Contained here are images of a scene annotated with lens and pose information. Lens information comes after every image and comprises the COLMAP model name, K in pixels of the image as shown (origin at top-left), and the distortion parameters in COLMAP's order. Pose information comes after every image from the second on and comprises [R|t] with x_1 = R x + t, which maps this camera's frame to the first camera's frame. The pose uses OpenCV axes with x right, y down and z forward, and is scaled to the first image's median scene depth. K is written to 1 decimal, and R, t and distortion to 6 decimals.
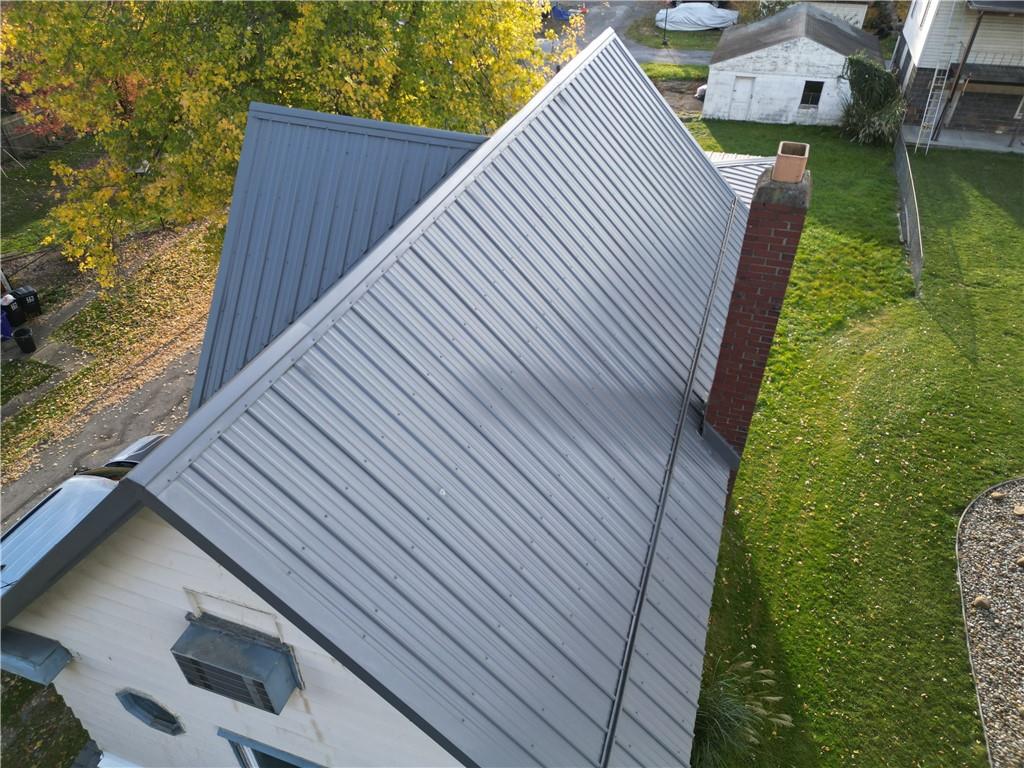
lens RADIAL K [[719.7, 0, 512.0], [0, 719.7, 384.0], [0, 0, 1]] dist [0.067687, -0.058277]
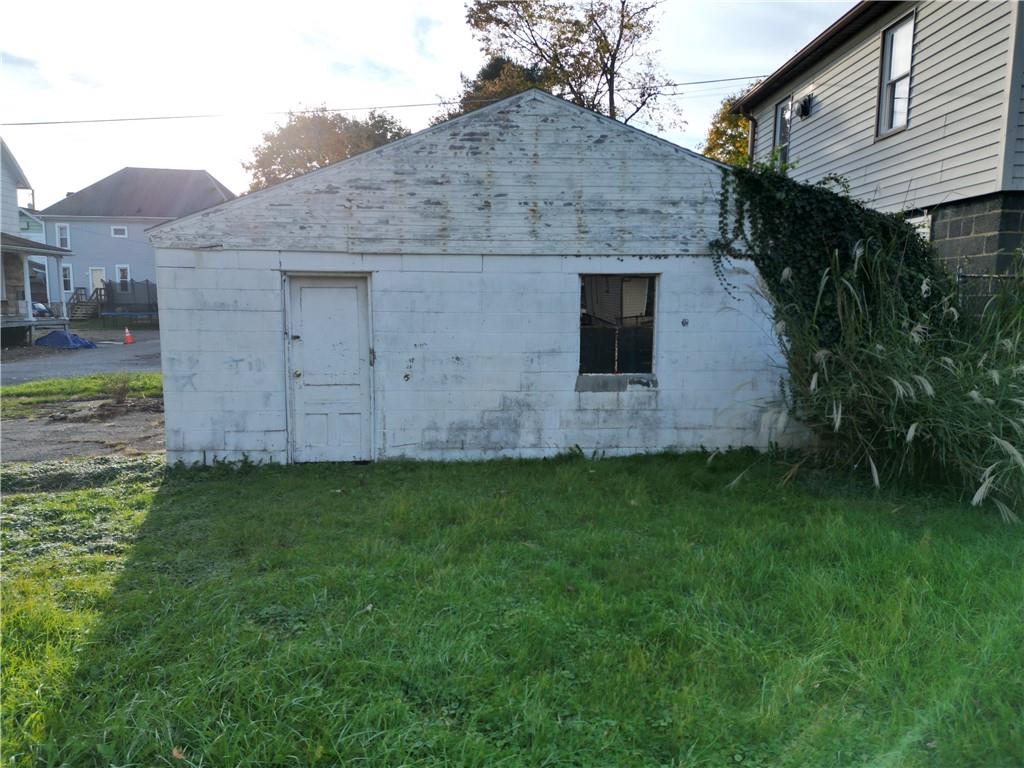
lens RADIAL K [[719.7, 0, 512.0], [0, 719.7, 384.0], [0, 0, 1]] dist [0.067687, -0.058277]
pose [[0.948272, -0.037193, 0.315272, 0.299822], [0.191473, 0.859149, -0.474554, -0.274434], [-0.253216, 0.510372, 0.821829, 0.813830]]
